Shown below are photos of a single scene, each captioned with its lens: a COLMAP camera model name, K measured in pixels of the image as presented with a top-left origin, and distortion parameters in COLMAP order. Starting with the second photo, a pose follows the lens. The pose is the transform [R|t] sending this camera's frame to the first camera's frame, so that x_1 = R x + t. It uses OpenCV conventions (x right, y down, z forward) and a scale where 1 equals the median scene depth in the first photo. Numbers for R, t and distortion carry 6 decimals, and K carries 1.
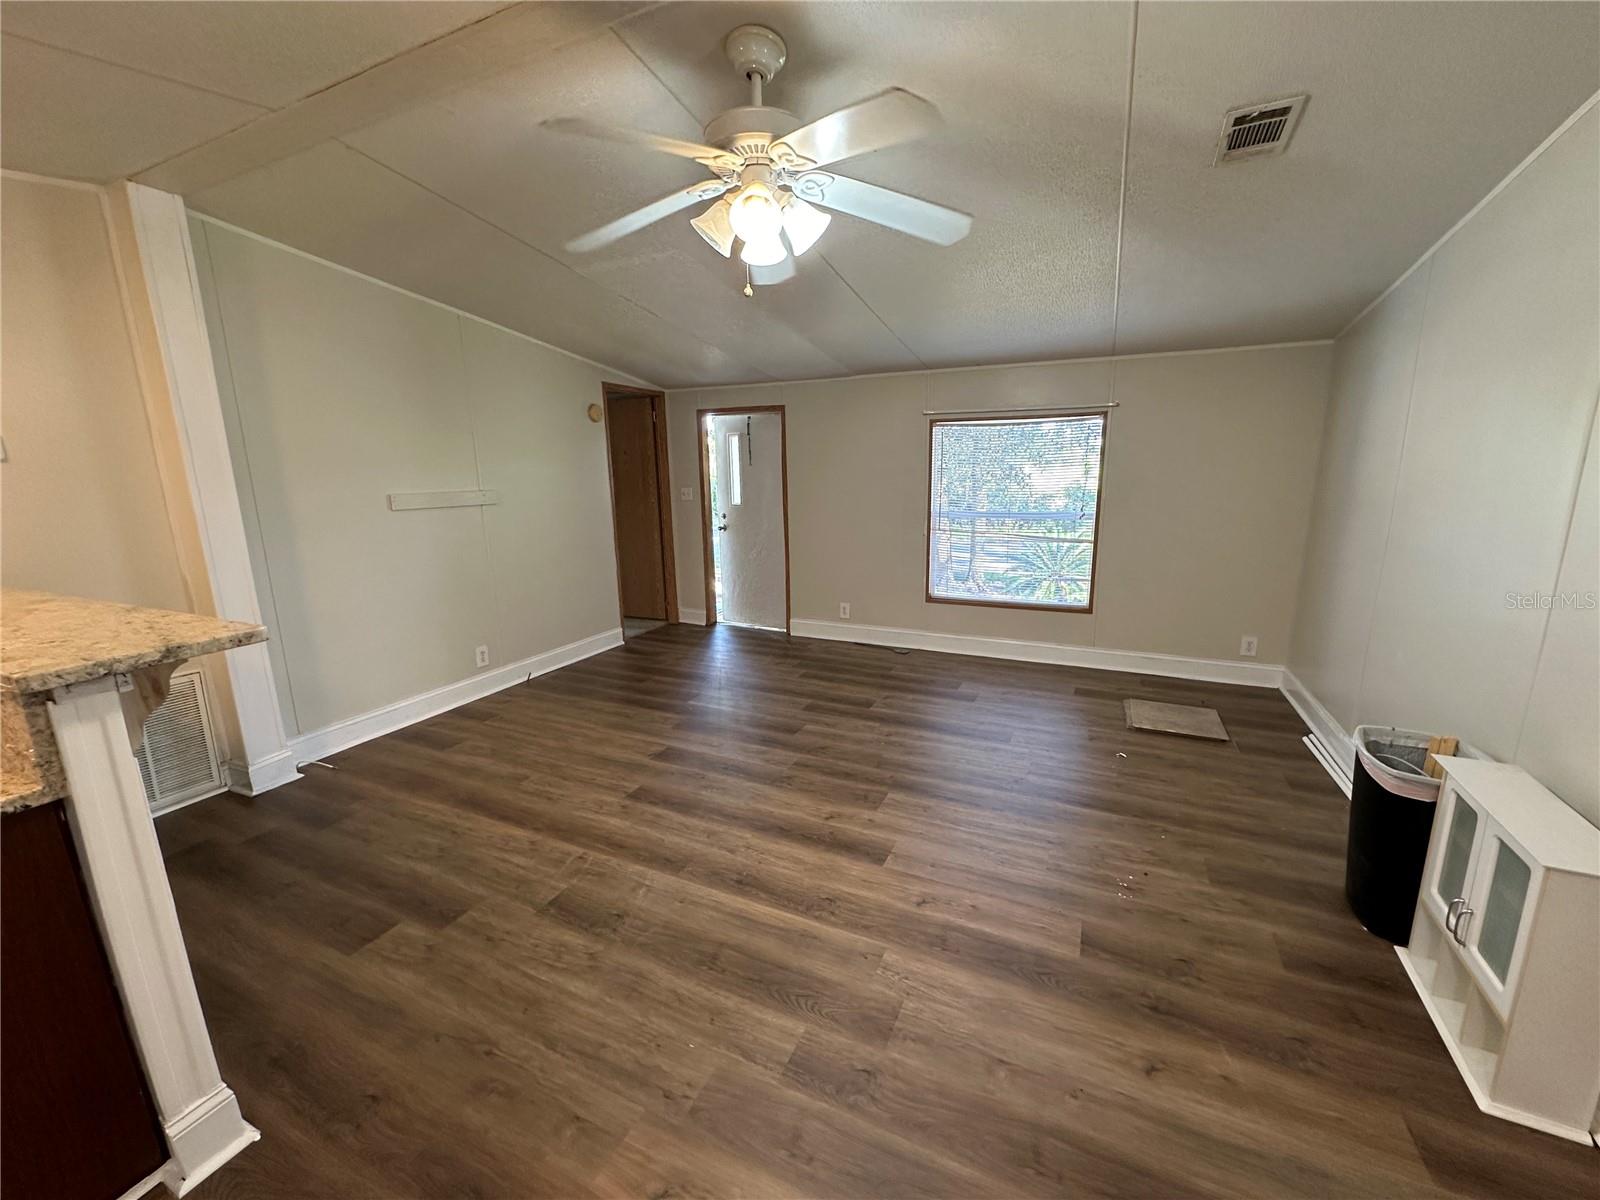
lens RADIAL K [[636.1, 0, 830.6], [0, 636.1, 595.4], [0, 0, 1]] dist [0.000524, 0.000010]
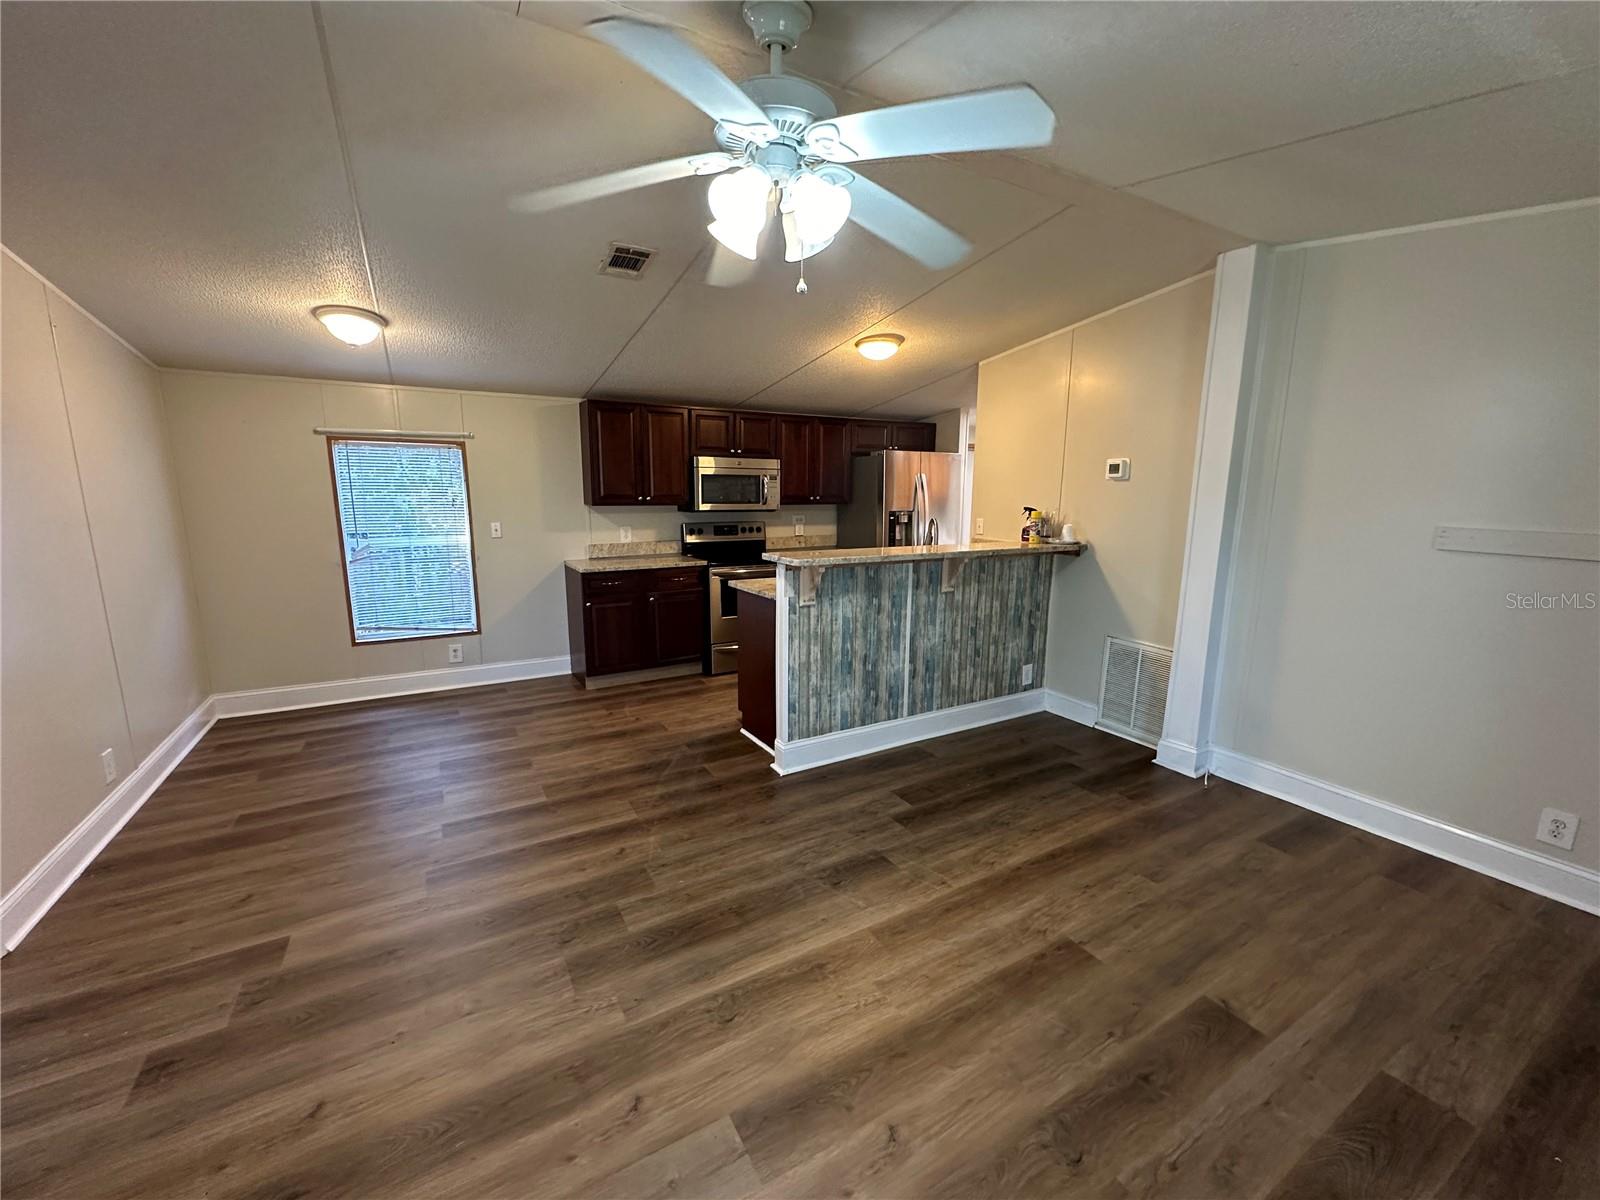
lens RADIAL K [[644.3, 0, 792.0], [0, 644.3, 603.4], [0, 0, 1]] dist [-0.001385, -0.000225]
pose [[-0.607339, 0.153984, -0.779377, 0.509824], [-0.158891, 0.937671, 0.309075, -0.294539], [0.778392, 0.311549, -0.545017, 1.342378]]
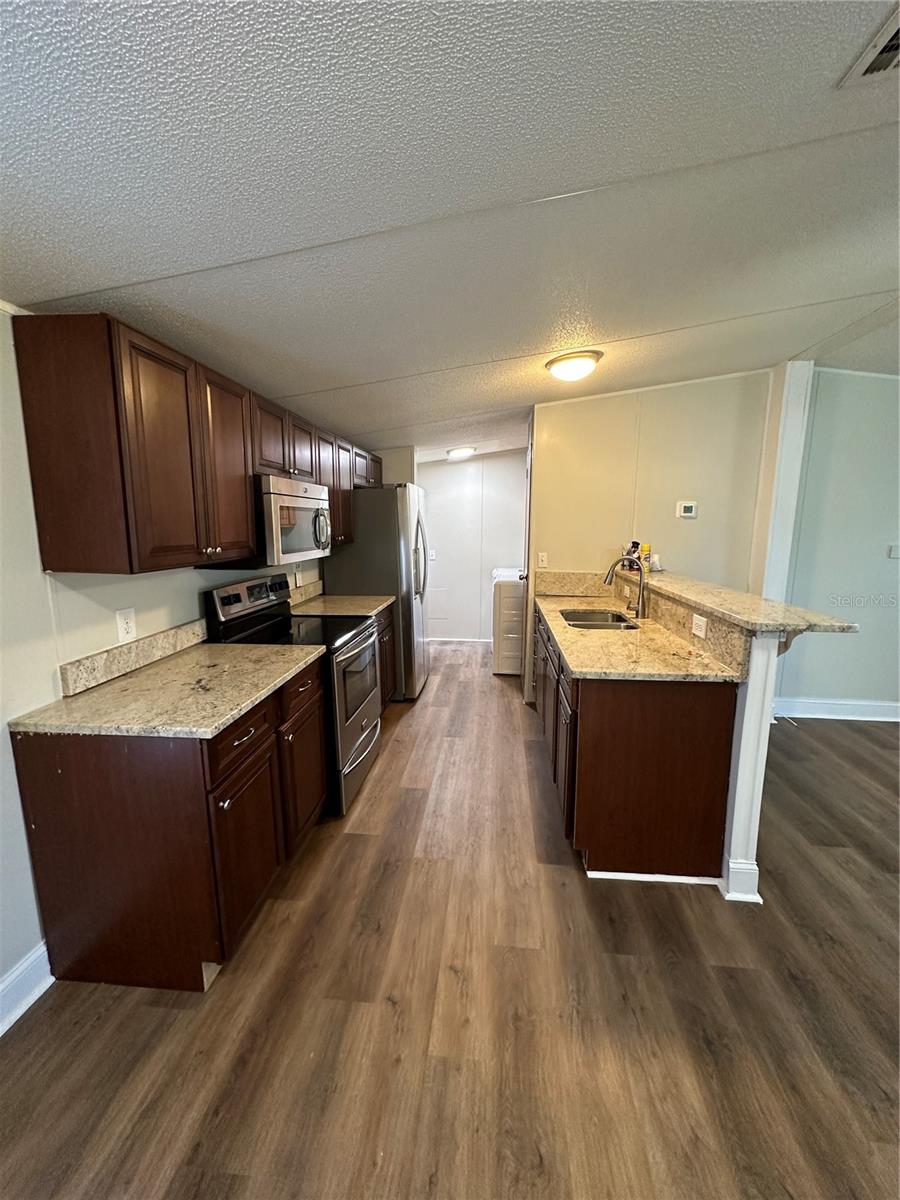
lens RADIAL K [[483.2, 0, 447.3], [0, 483.2, 602.0], [0, 0, 1]] dist [-0.001385, -0.000225]
pose [[0.297883, 0.170076, -0.939329, -0.027661], [-0.201405, 0.973048, 0.112311, 0.040861], [0.933114, 0.155730, 0.324109, -0.242905]]
